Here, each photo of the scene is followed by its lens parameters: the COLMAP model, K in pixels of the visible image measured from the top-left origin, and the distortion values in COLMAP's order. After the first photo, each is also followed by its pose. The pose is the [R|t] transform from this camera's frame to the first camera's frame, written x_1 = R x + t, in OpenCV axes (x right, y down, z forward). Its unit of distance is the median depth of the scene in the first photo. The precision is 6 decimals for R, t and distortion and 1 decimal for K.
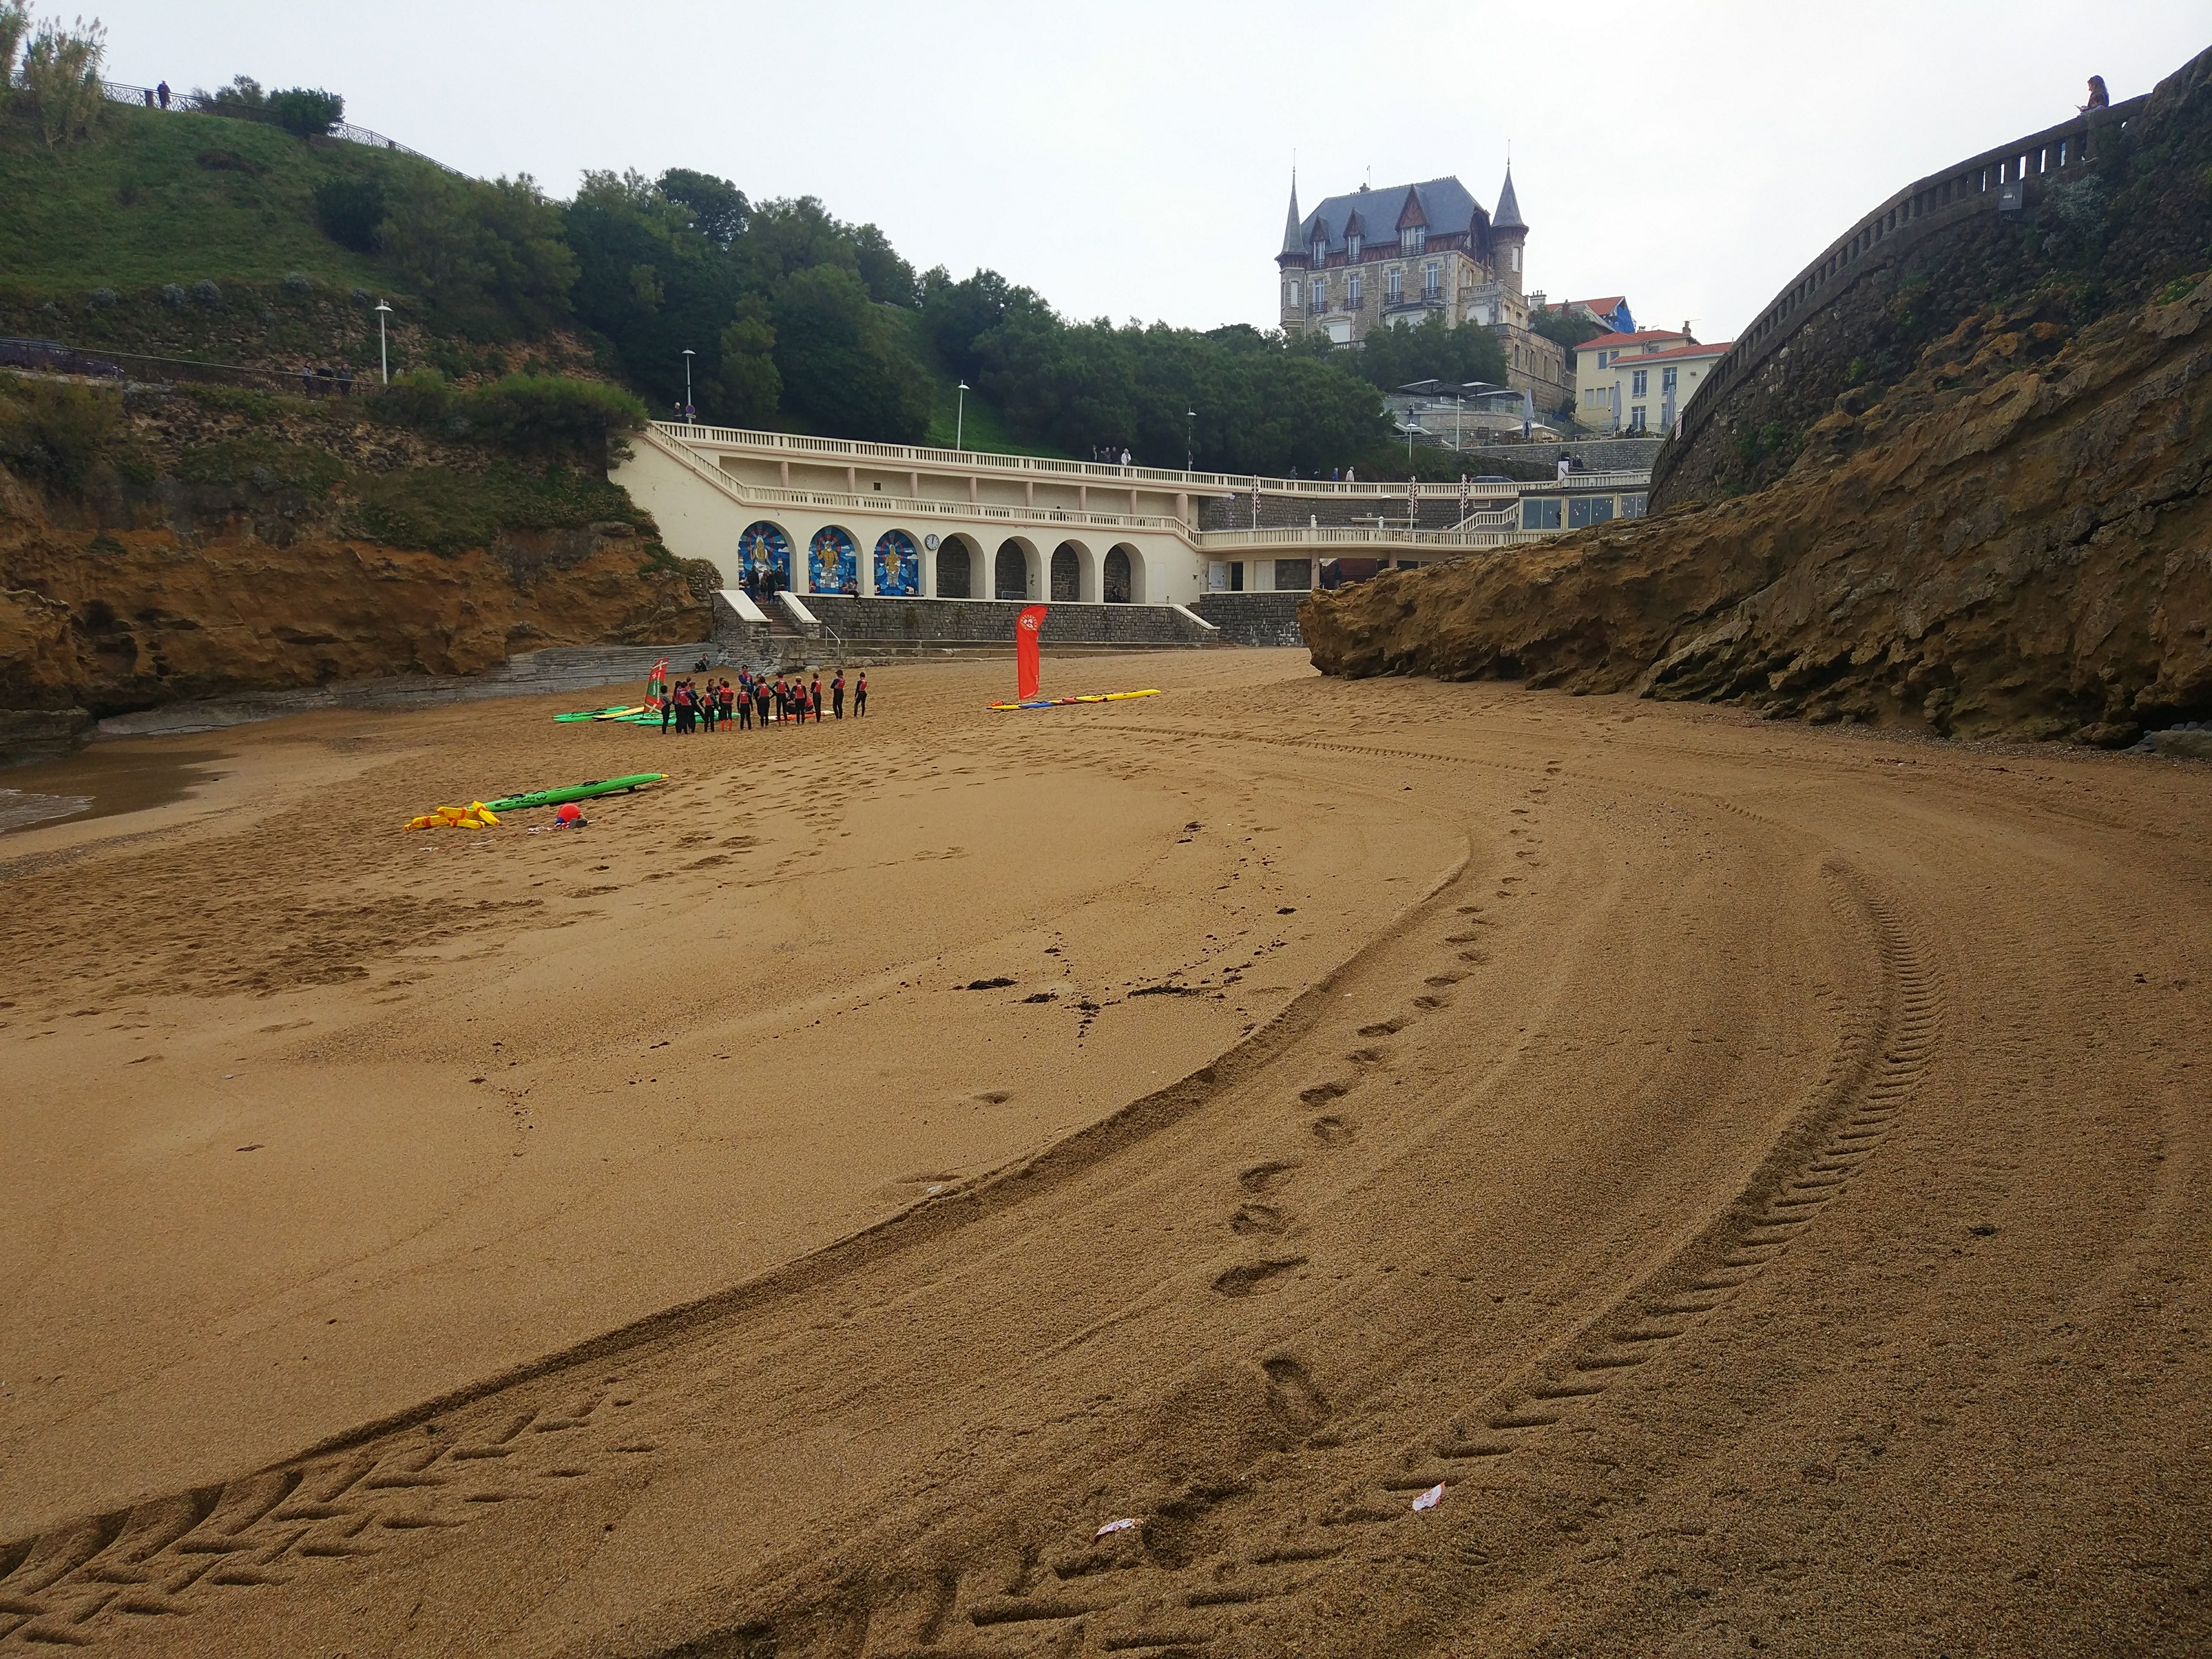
lens RADIAL K [[1652.1, 0, 1096.6], [0, 1652.1, 835.2], [0, 0, 1]] dist [0.064958, -0.066934]
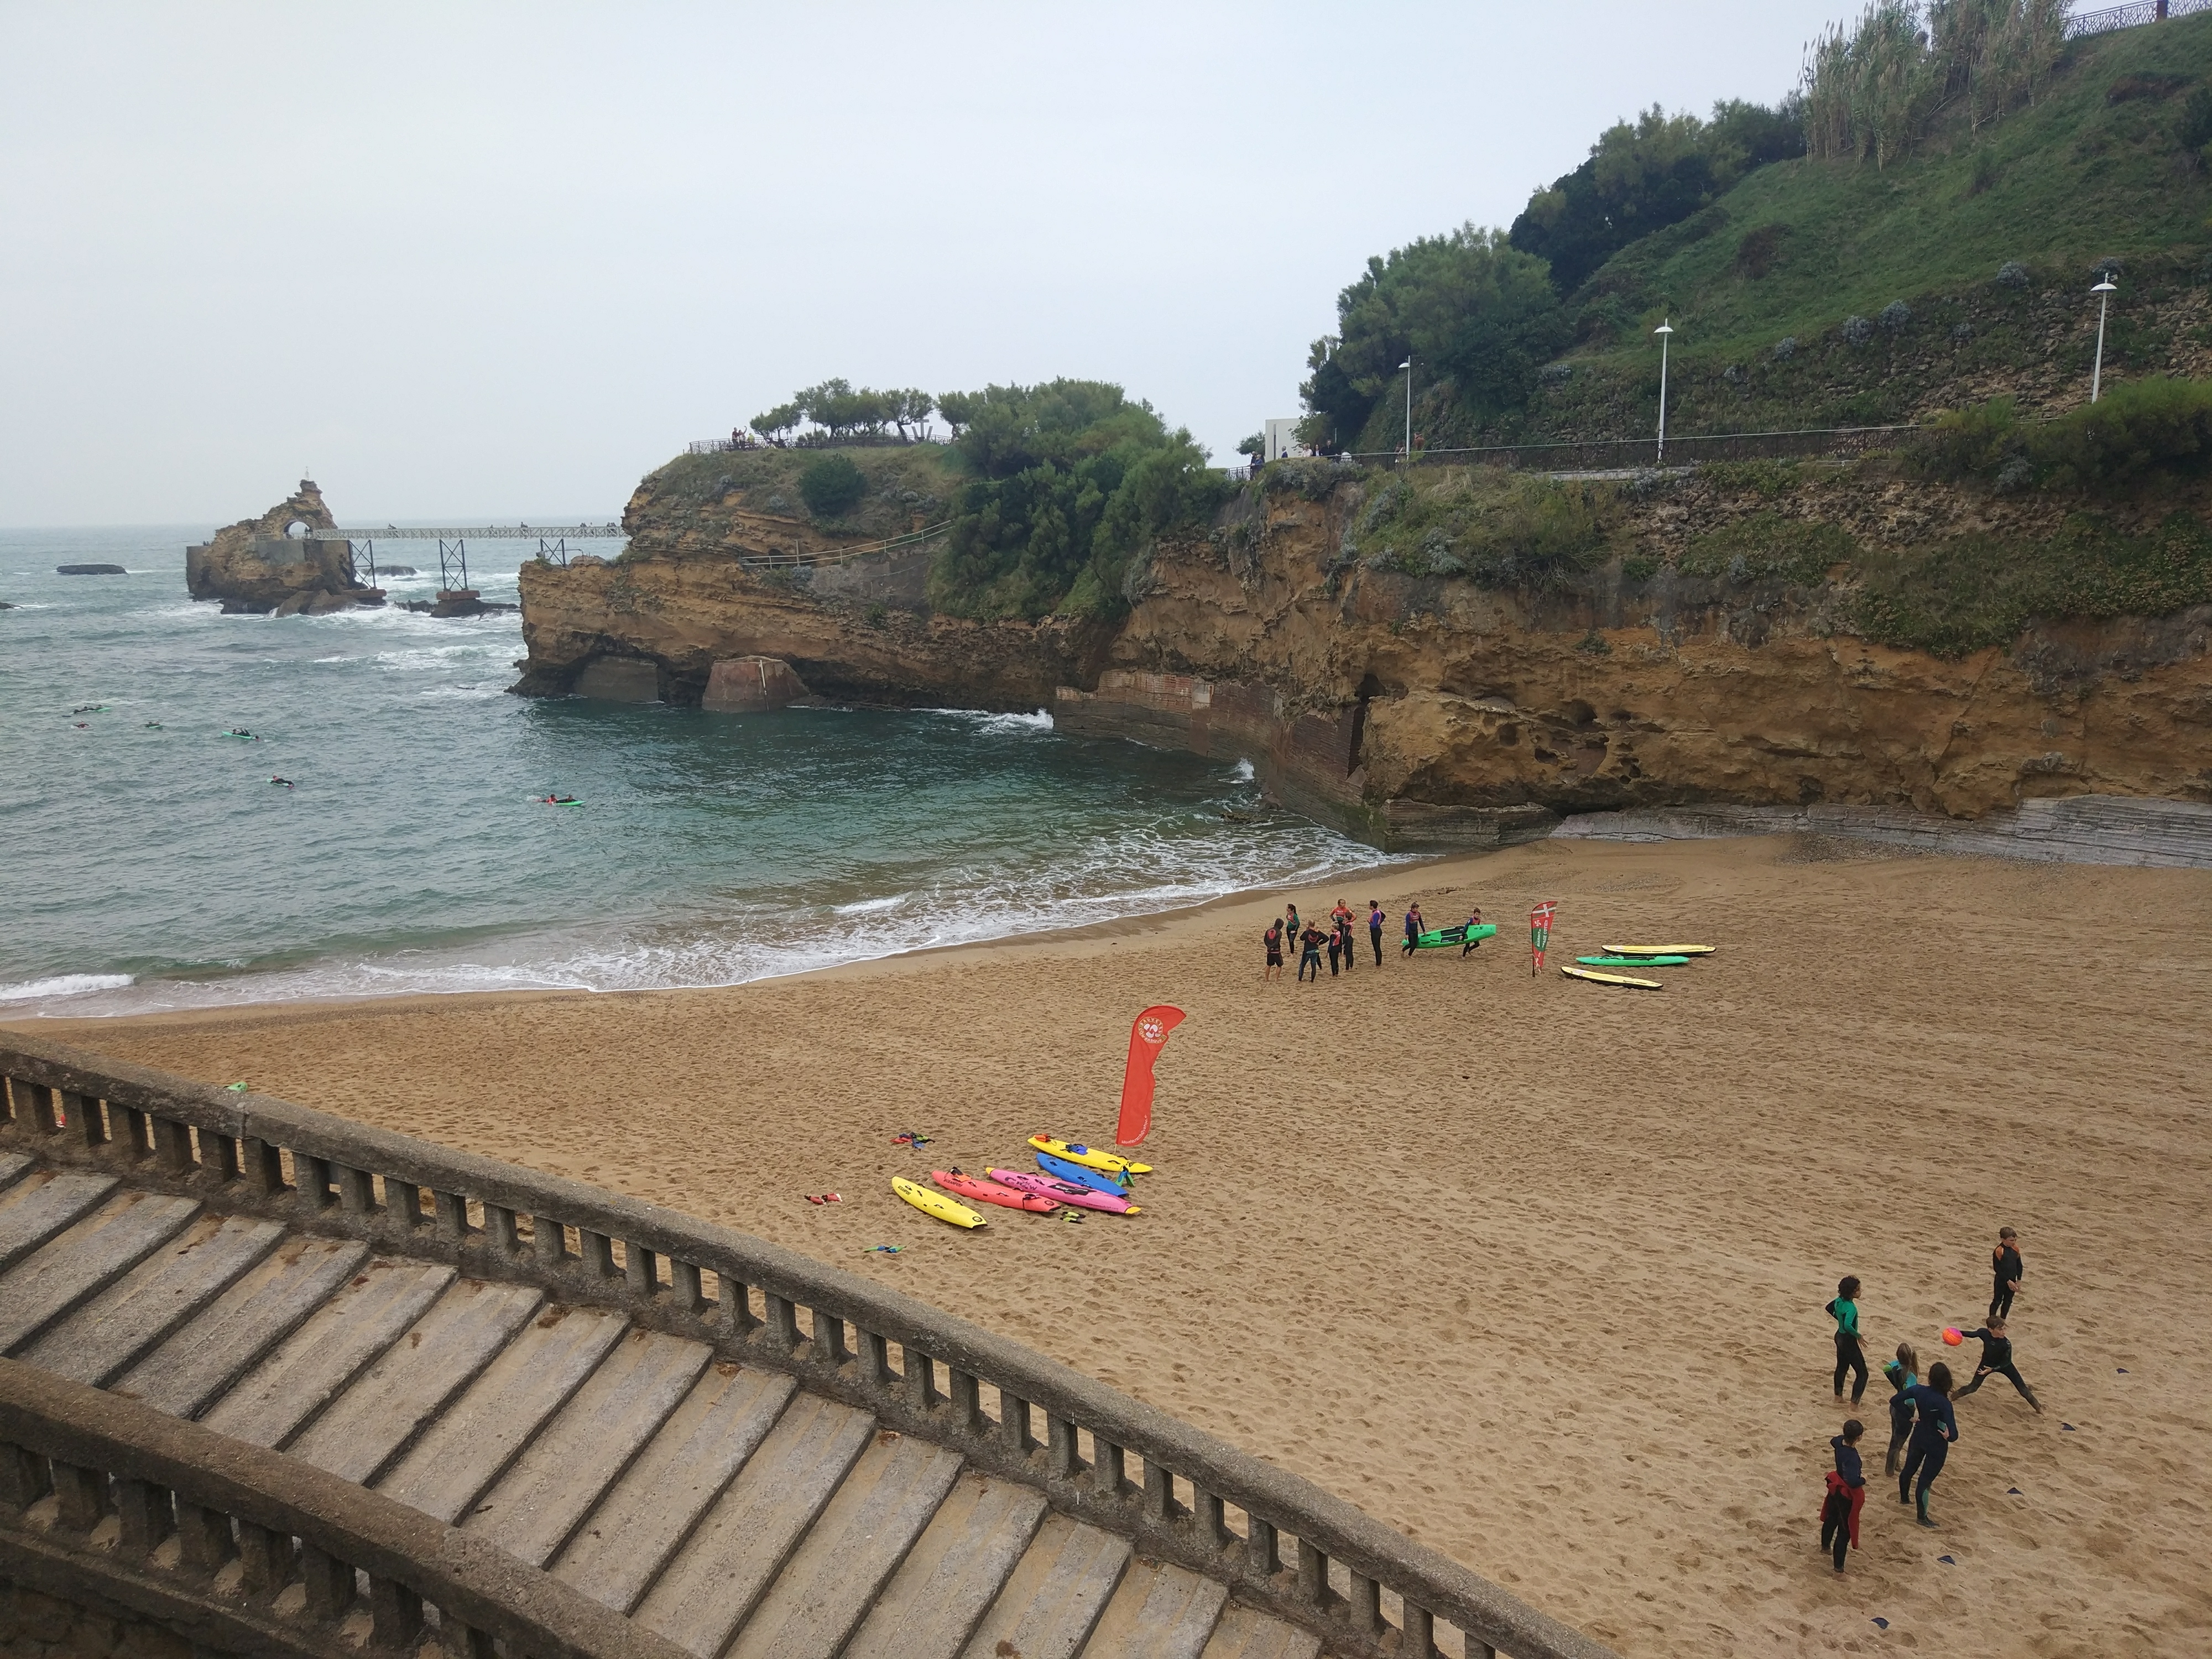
lens RADIAL K [[1650.9, 0, 1093.9], [0, 1650.9, 827.9], [0, 0, 1]] dist [0.080892, -0.095272]
pose [[-0.019403, 0.194007, -0.980808, 0.340399], [-0.079614, 0.977578, 0.194943, -0.198574], [0.996637, 0.081869, -0.003522, 0.604231]]
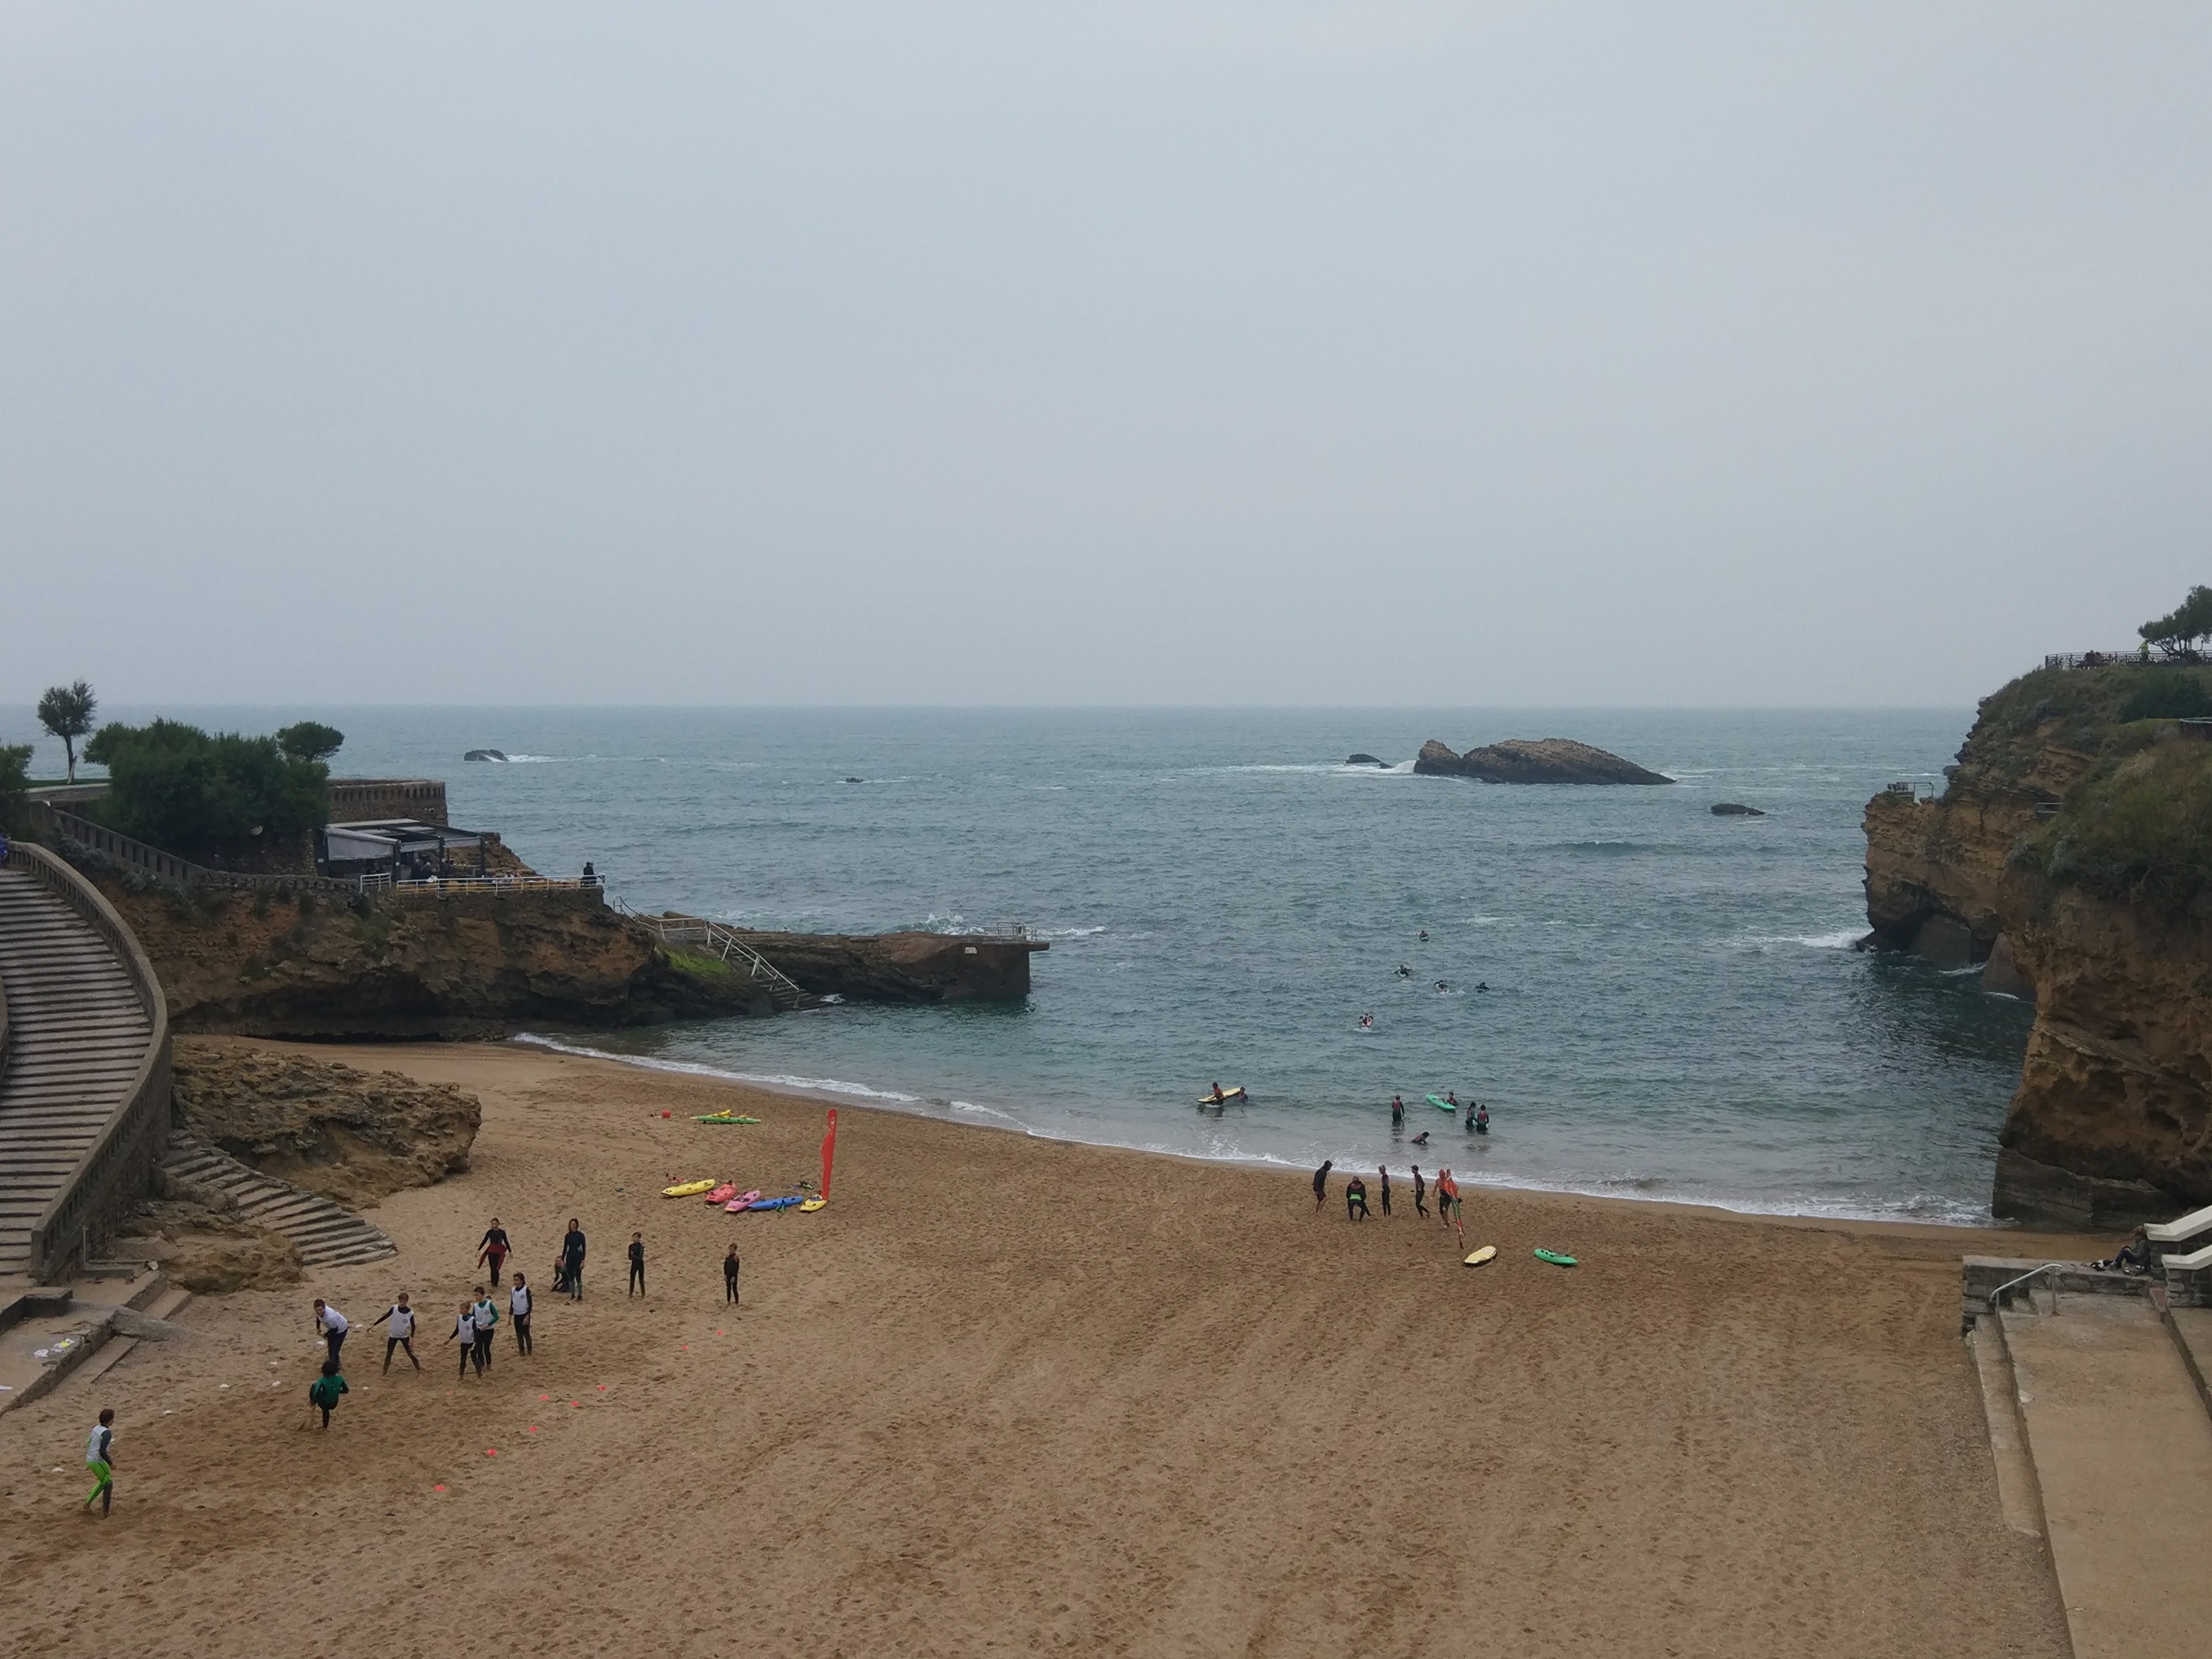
lens RADIAL K [[2535.4, 0, 1089.0], [0, 2535.4, 838.4], [0, 0, 1]] dist [0.059460, 0.000000]
pose [[-0.827432, 0.030372, -0.560744, 0.402751], [-0.058460, 0.988452, 0.139801, -0.312564], [0.558515, 0.148457, -0.816102, 1.394035]]
